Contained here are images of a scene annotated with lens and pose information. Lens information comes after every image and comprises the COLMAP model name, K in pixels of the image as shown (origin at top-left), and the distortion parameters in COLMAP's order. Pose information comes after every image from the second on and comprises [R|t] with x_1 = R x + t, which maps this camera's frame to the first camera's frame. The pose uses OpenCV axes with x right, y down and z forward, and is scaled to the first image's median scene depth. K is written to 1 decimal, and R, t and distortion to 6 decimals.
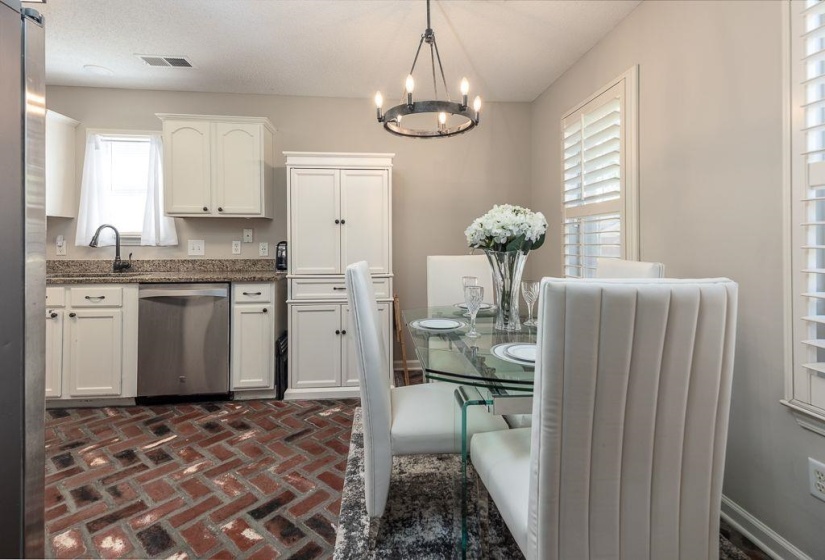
lens RADIAL K [[388.8, 0, 413.4], [0, 388.8, 239.7], [0, 0, 1]] dist [0.037922, -0.013961]
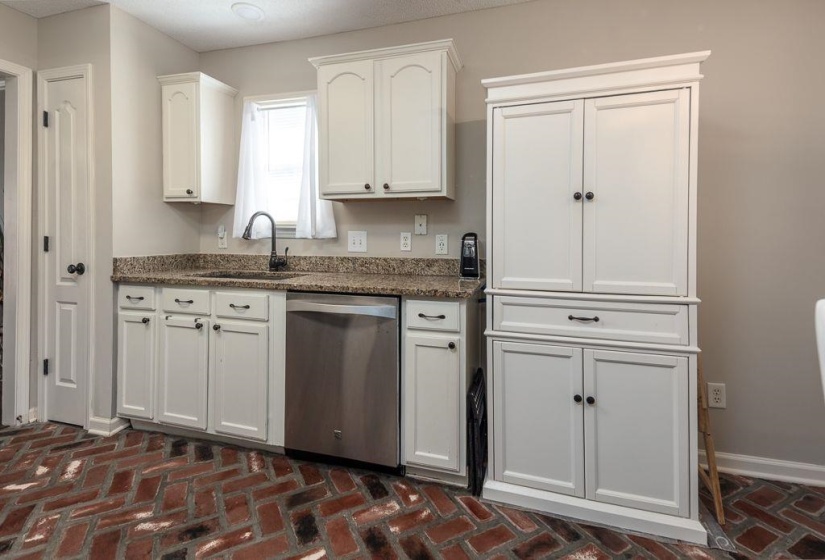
lens RADIAL K [[396.3, 0, 409.9], [0, 396.3, 239.6], [0, 0, 1]] dist [0.030874, -0.001123]
pose [[0.924886, 0.007801, -0.380166, -0.199534], [-0.001858, 0.999870, 0.015998, 0.005511], [0.380241, -0.014090, 0.924780, 0.391940]]
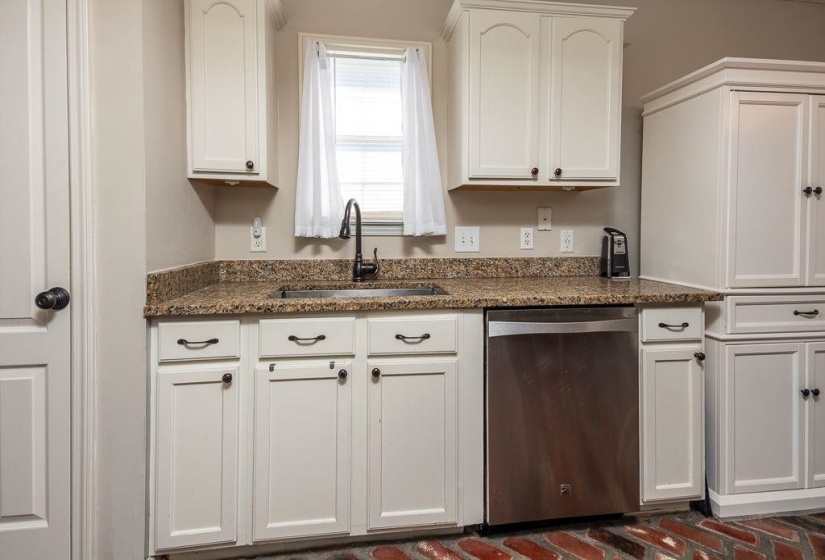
lens RADIAL K [[388.8, 0, 413.4], [0, 388.8, 239.7], [0, 0, 1]] dist [0.037922, -0.013961]
pose [[0.999353, -0.002261, 0.035903, -0.763038], [0.001296, 0.999638, 0.026872, 0.006044], [-0.035950, -0.026808, 0.998994, 0.463608]]
